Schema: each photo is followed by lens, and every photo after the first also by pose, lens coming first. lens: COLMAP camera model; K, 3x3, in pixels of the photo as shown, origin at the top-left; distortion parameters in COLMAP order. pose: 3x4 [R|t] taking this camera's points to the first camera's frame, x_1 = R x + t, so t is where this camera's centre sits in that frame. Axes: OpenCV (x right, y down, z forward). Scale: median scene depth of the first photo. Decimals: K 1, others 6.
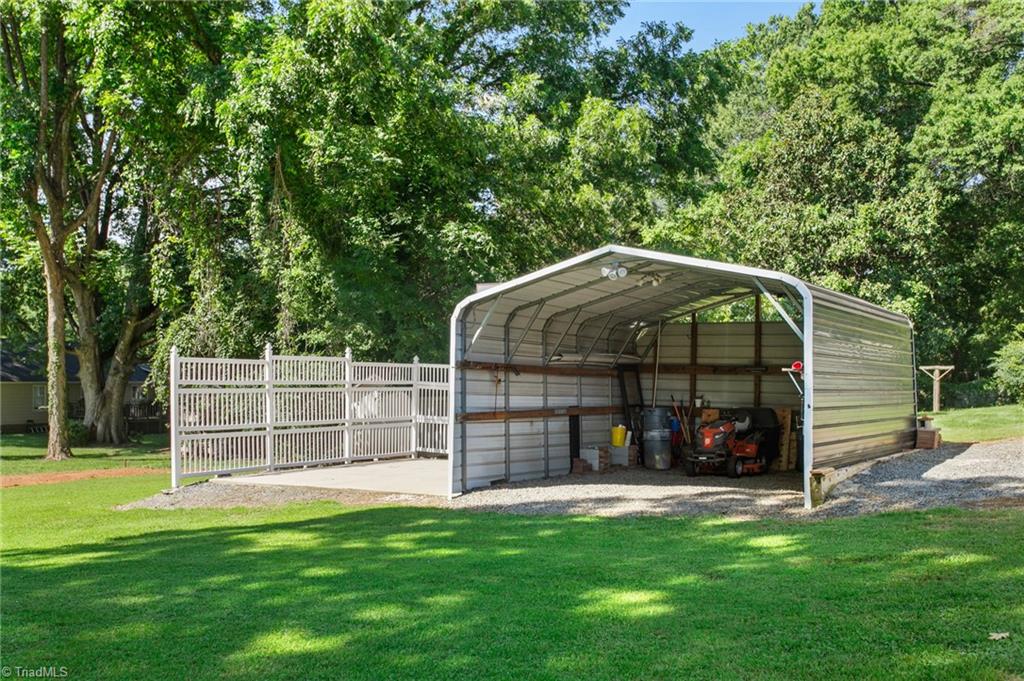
lens RADIAL K [[919.7, 0, 518.0], [0, 919.7, 401.7], [0, 0, 1]] dist [0.017443, 0.027849]
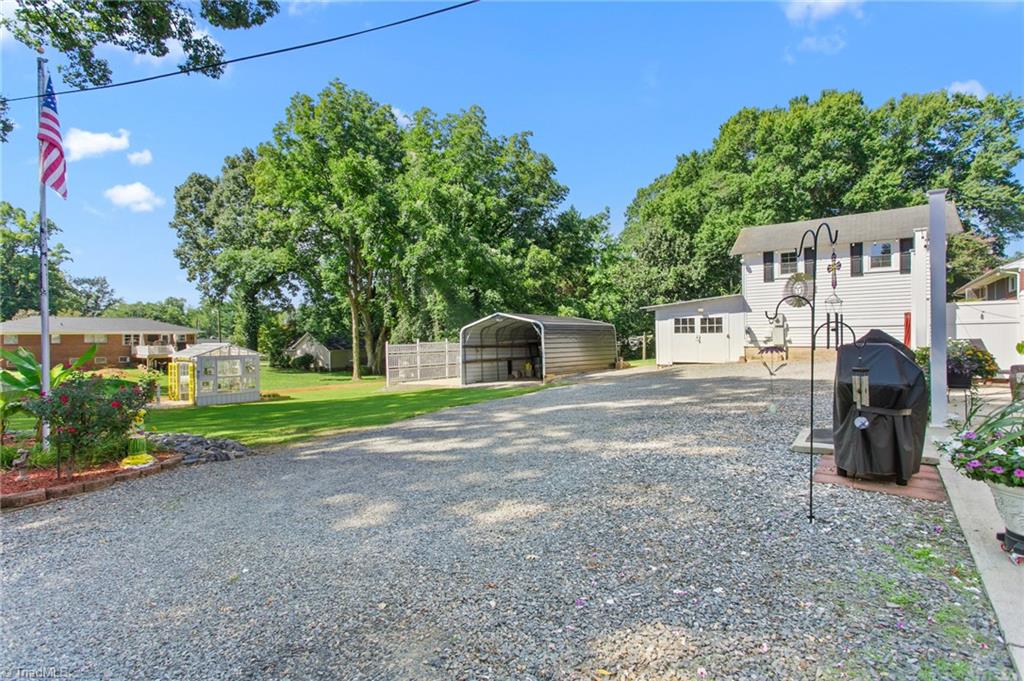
lens RADIAL K [[507.5, 0, 532.4], [0, 507.5, 334.0], [0, 0, 1]] dist [0.005315, 0.002312]
pose [[0.990046, -0.030369, -0.137432, 0.271313], [0.026076, 0.999117, -0.032931, -0.011460], [0.138310, 0.029019, 0.989964, -0.494735]]
